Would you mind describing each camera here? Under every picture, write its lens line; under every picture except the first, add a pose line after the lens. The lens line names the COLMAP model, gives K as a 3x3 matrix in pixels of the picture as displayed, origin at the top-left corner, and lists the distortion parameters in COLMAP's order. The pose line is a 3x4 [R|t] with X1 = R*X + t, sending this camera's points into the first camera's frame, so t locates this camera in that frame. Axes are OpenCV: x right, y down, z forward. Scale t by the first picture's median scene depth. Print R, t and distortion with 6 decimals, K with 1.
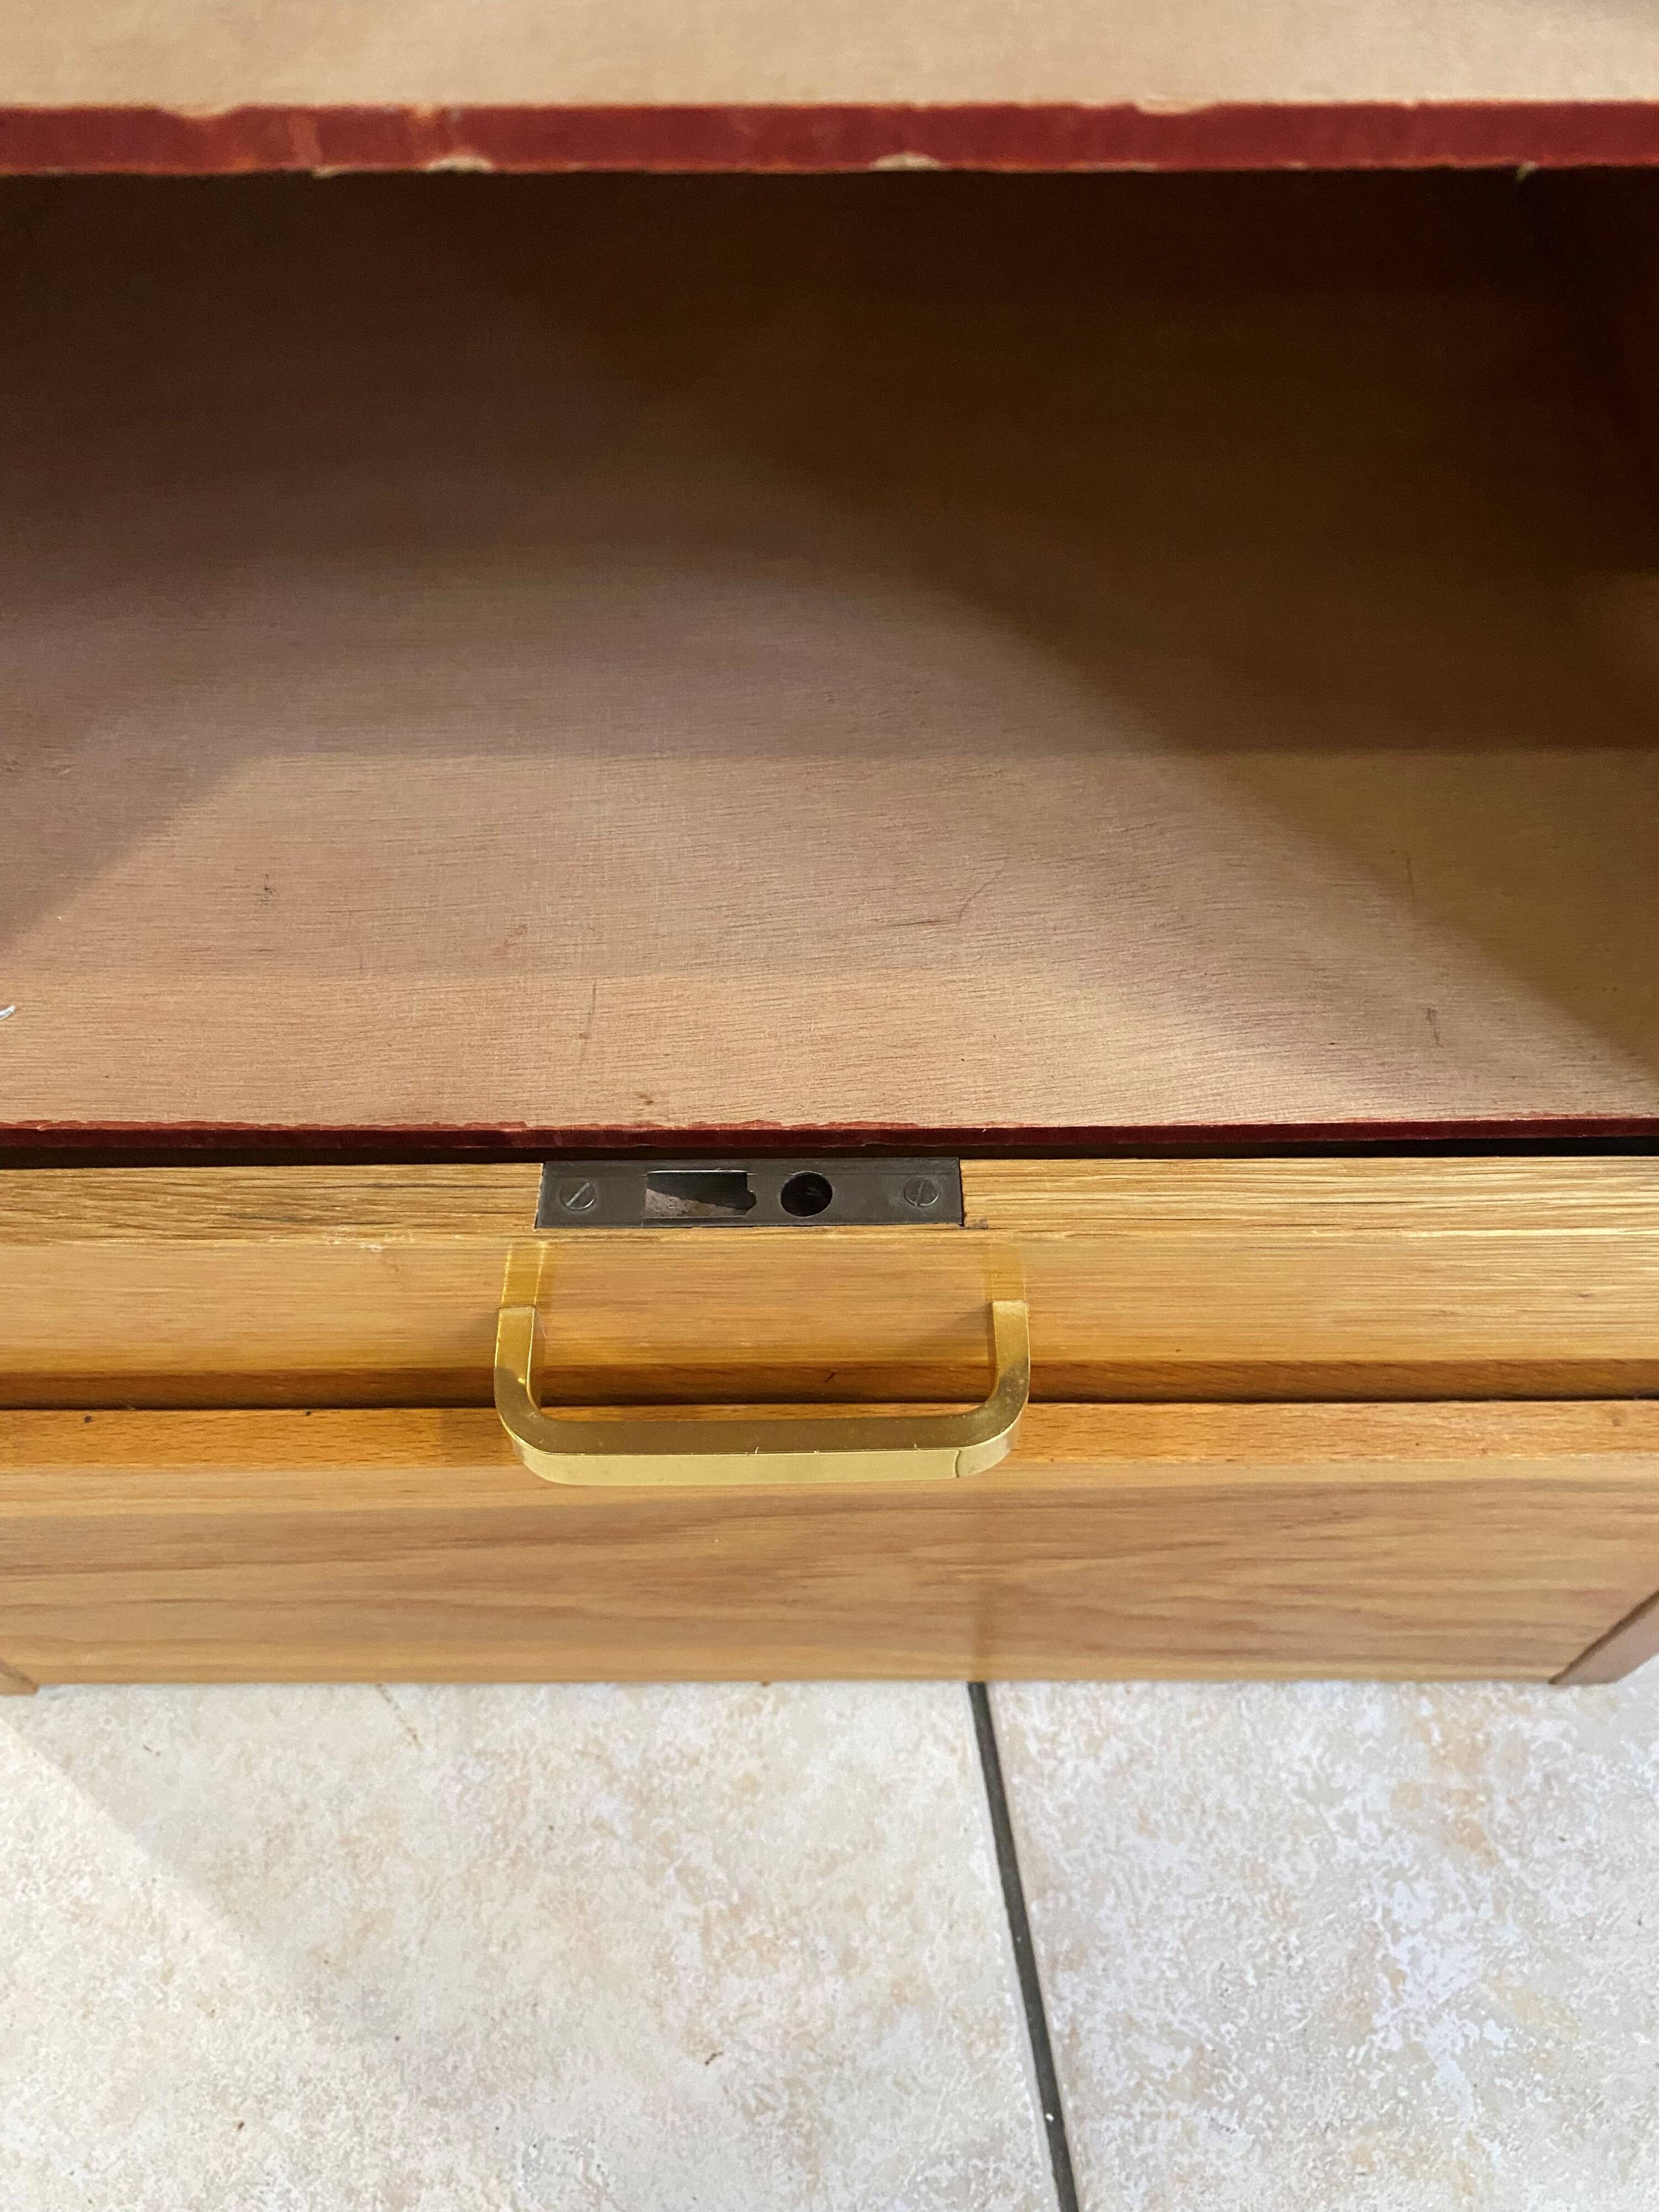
lens RADIAL K [[1699.3, 0, 863.2], [0, 1699.3, 1114.1], [0, 0, 1]] dist [0.009460, -0.004876]
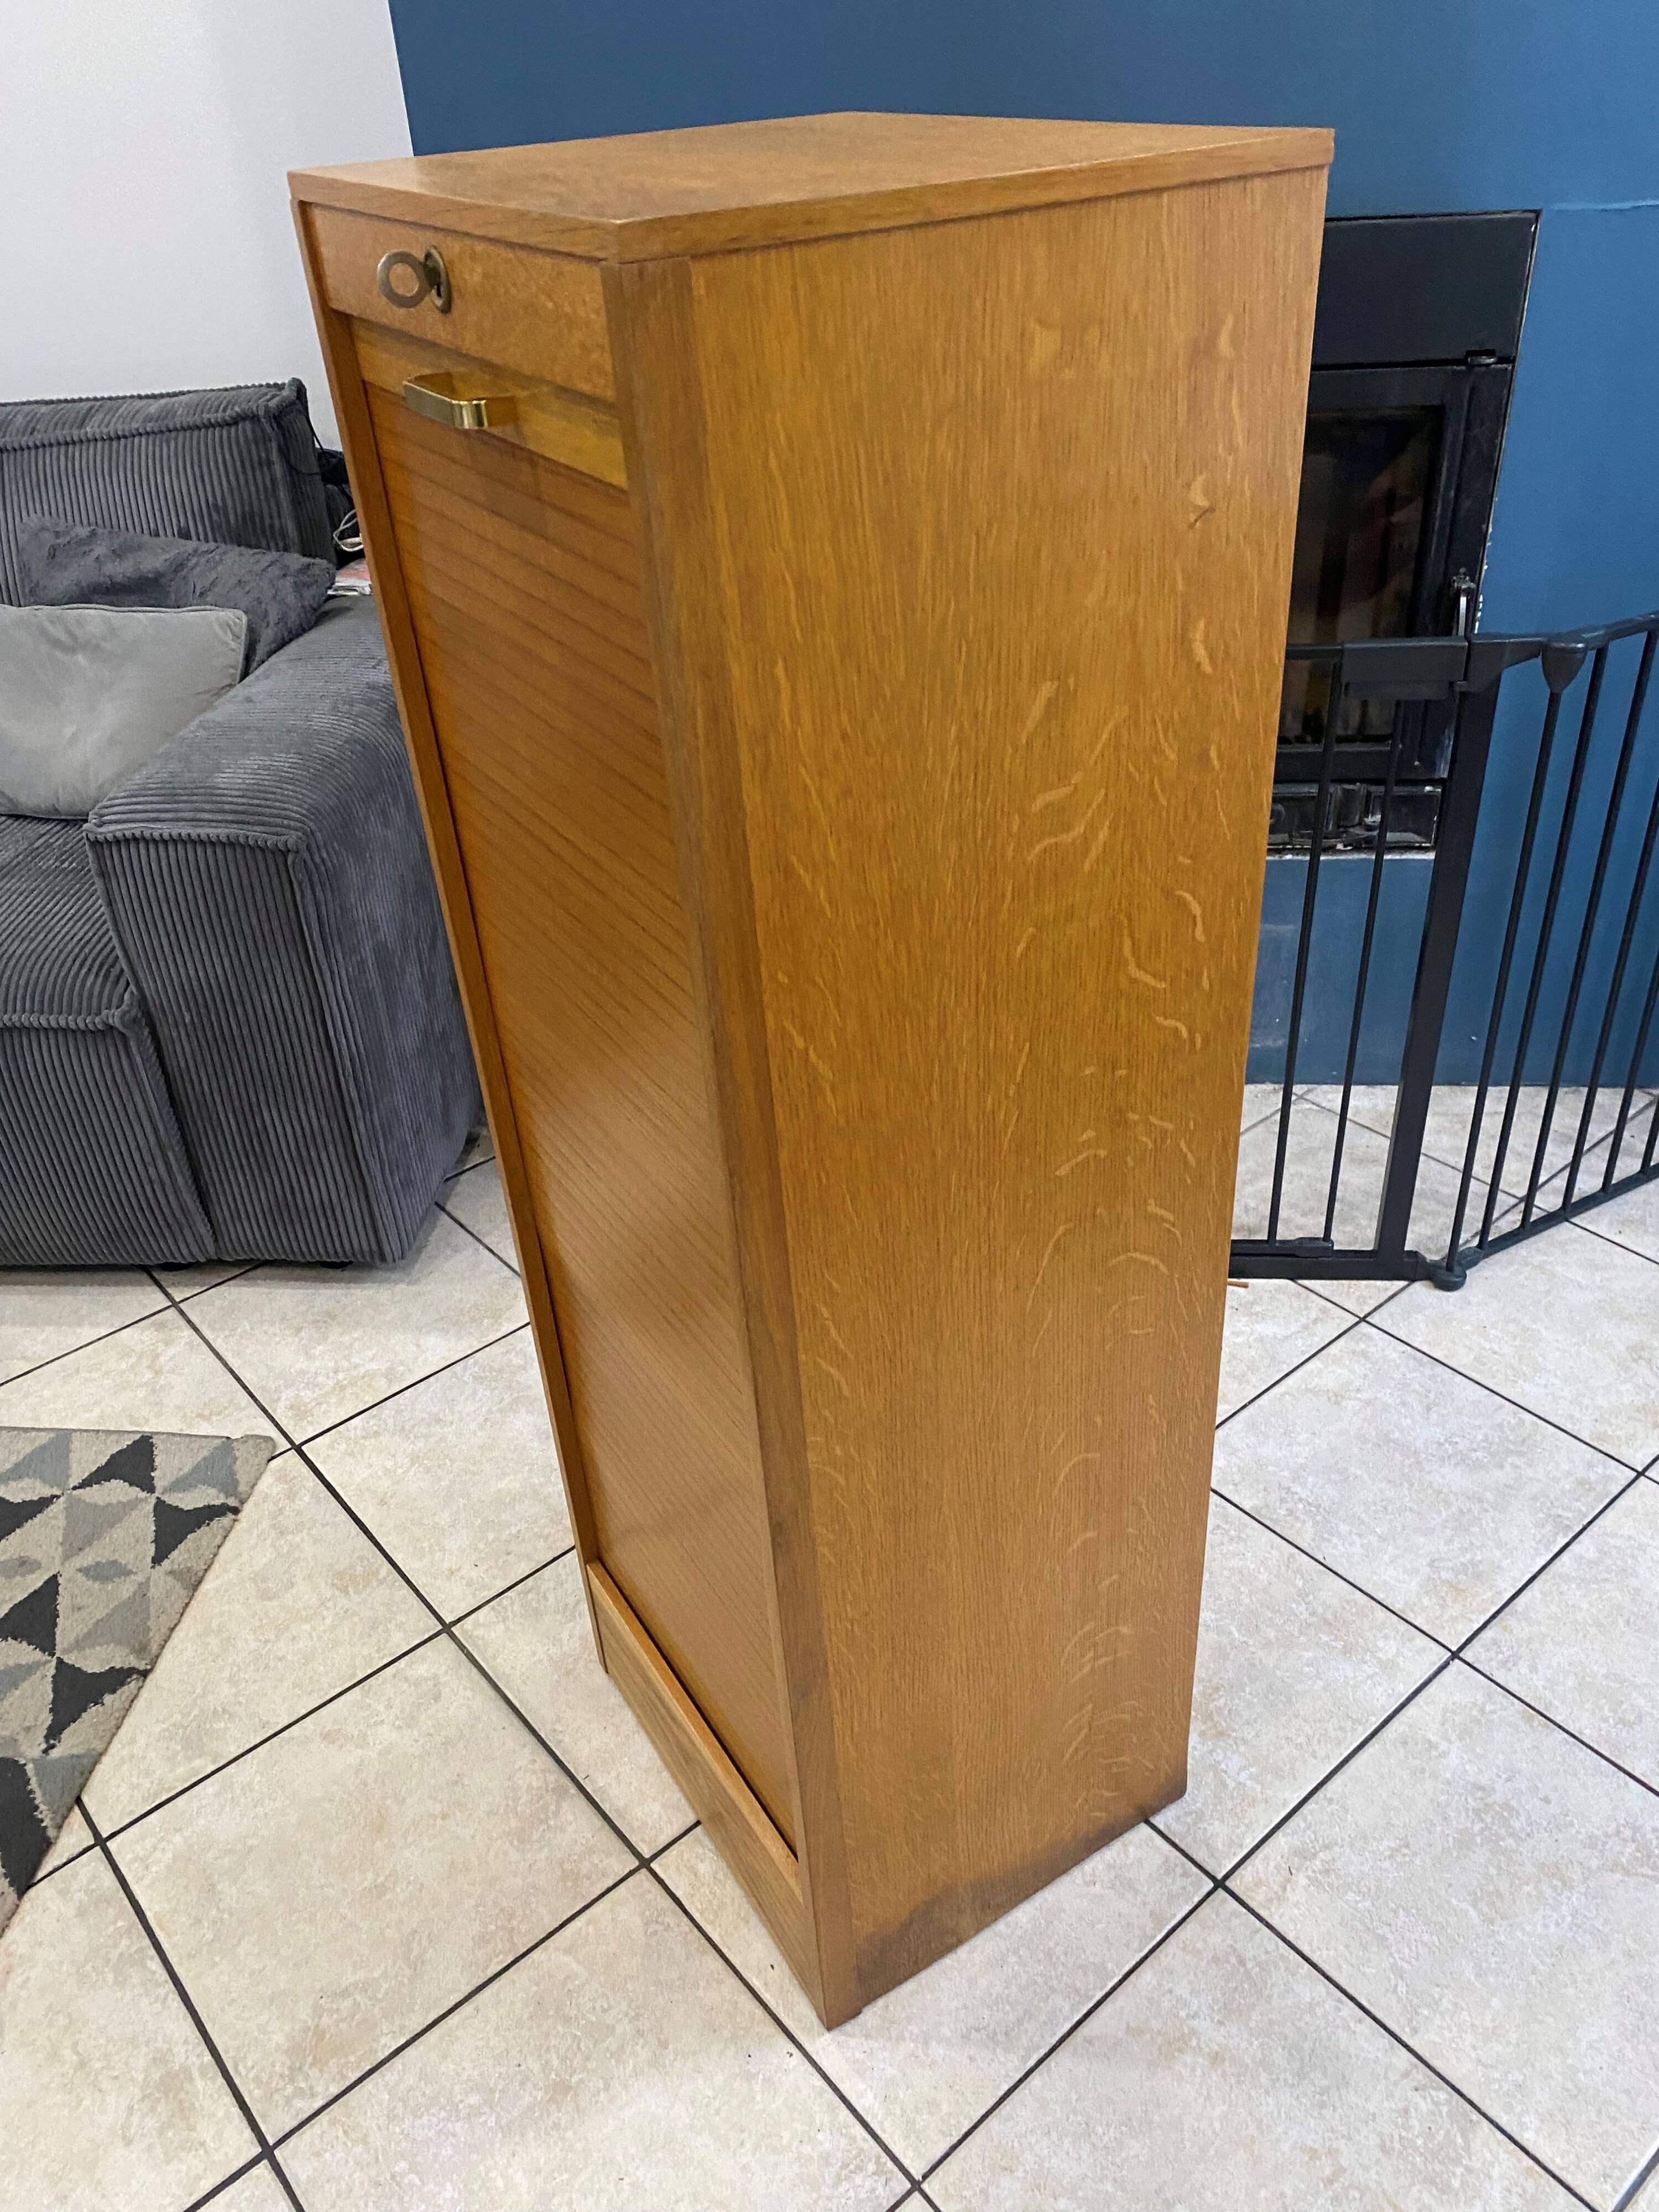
lens RADIAL K [[1699.3, 0, 855.9], [0, 1699.3, 1113.6], [0, 0, 1]] dist [0.009460, -0.004876]
pose [[0.839111, -0.334478, 0.428973, -1.461952], [0.482202, 0.822350, -0.302029, 0.059119], [-0.251743, 0.460287, 0.851329, -2.593890]]
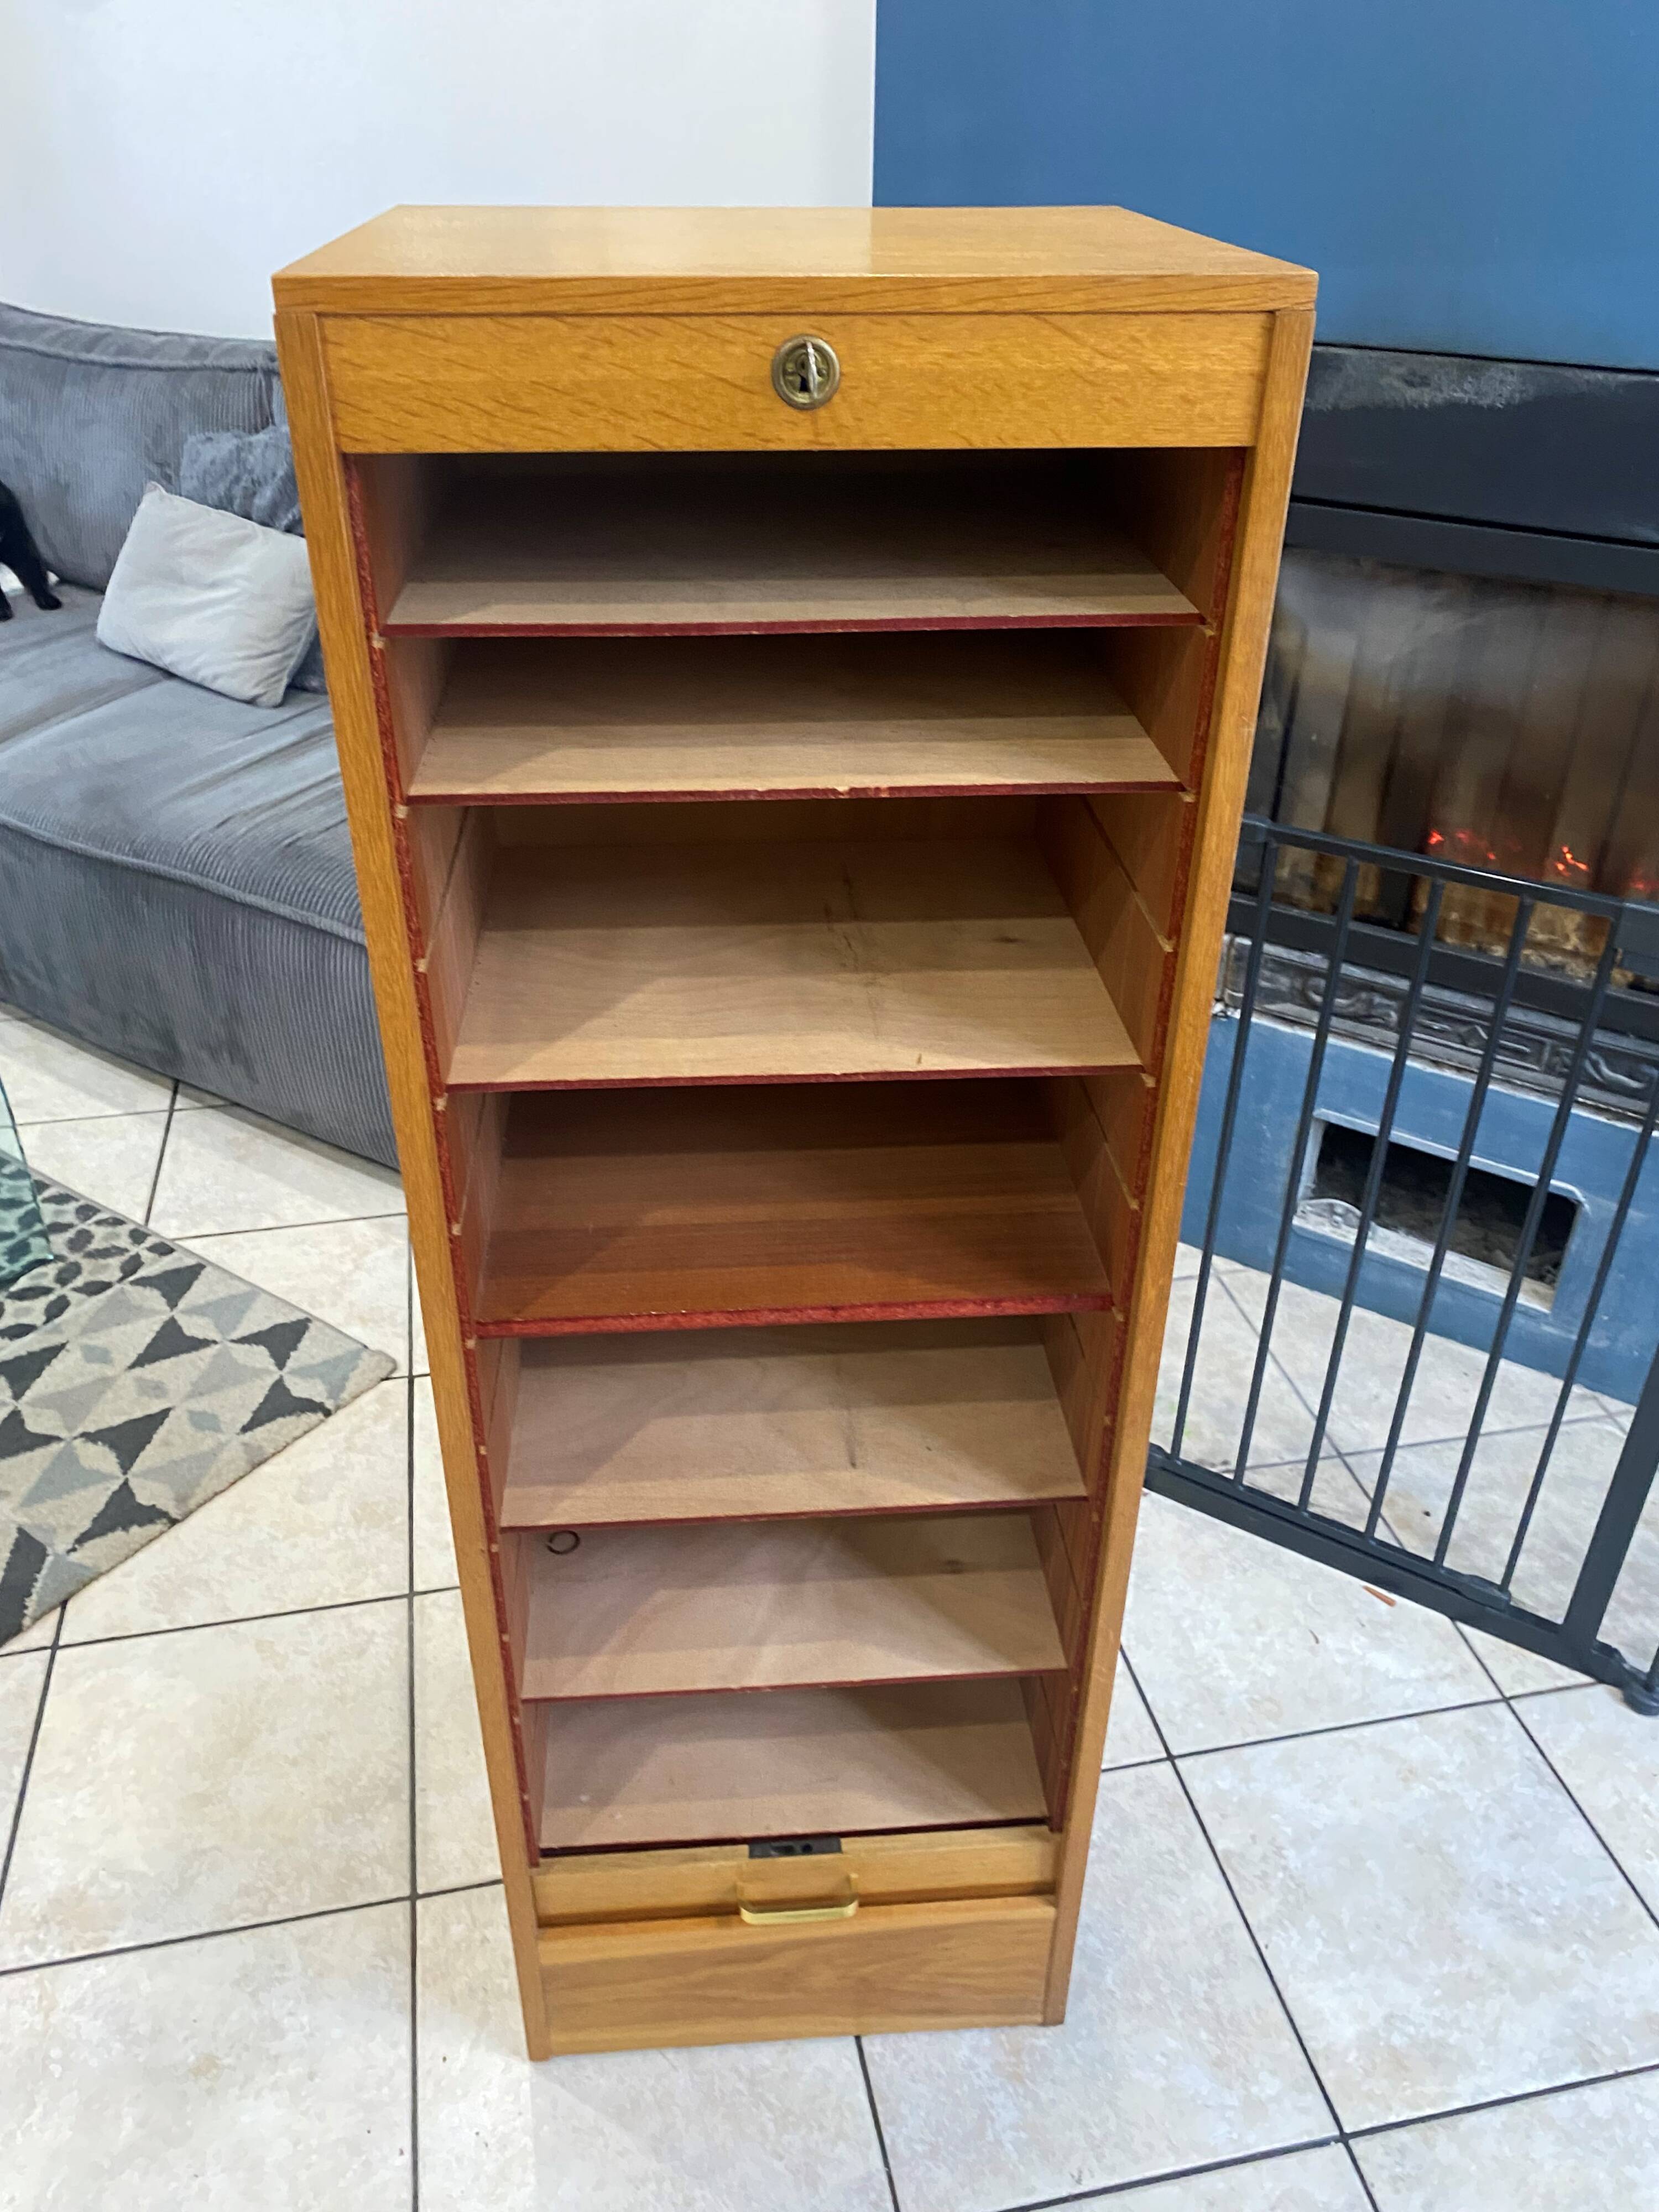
lens RADIAL K [[1699.3, 0, 812.5], [0, 1699.3, 1109.3], [0, 0, 1]] dist [0.009460, -0.004876]
pose [[0.997767, -0.033439, 0.057812, -0.145166], [0.055038, 0.902035, -0.428141, 0.144927], [-0.037832, 0.430367, 0.901861, -2.669052]]
